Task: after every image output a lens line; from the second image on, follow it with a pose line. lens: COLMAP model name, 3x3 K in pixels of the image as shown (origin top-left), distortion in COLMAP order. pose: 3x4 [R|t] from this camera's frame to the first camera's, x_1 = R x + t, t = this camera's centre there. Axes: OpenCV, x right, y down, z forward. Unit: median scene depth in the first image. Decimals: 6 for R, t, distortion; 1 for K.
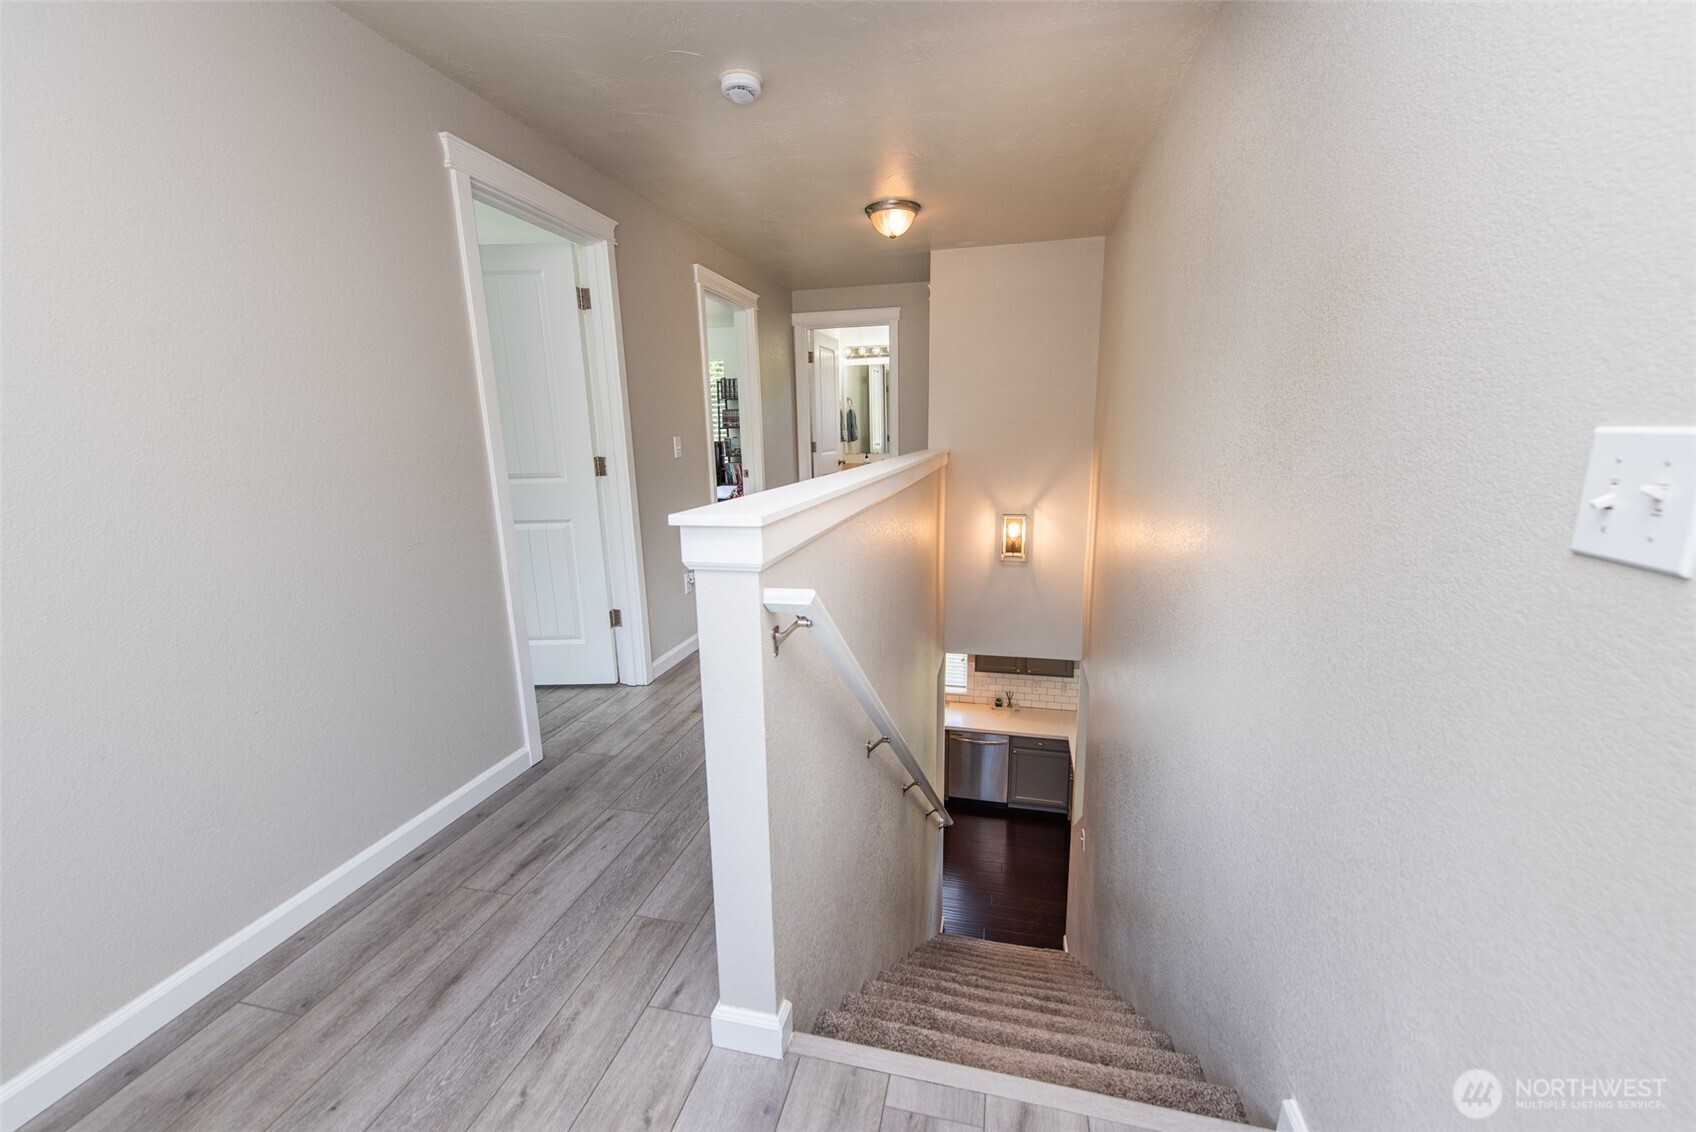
lens RADIAL K [[670.3, 0, 840.8], [0, 670.3, 570.0], [0, 0, 1]] dist [0.000819, -0.000454]
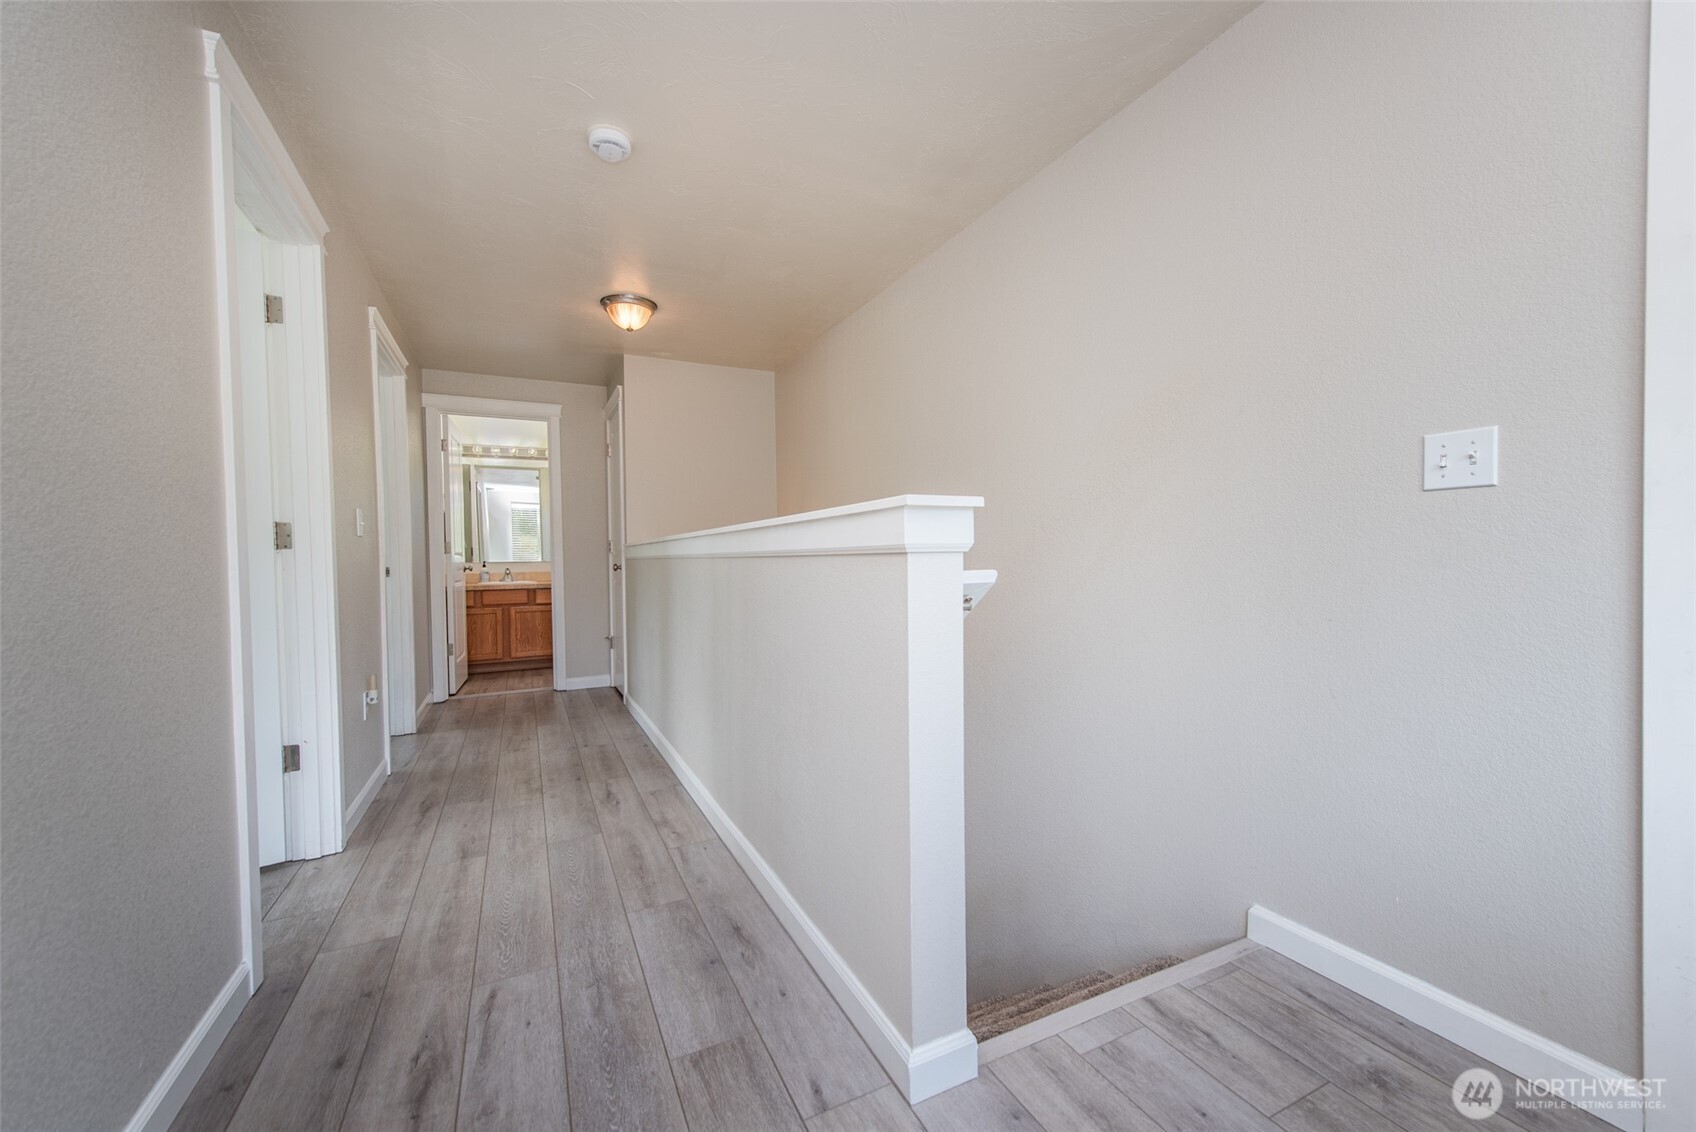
lens RADIAL K [[670.3, 0, 840.8], [0, 670.3, 570.0], [0, 0, 1]] dist [0.000819, -0.000454]
pose [[0.771536, -0.003212, 0.636177, -0.444122], [0.128473, 0.980171, -0.150860, 0.077535], [-0.623078, 0.198125, 0.756650, 0.138190]]
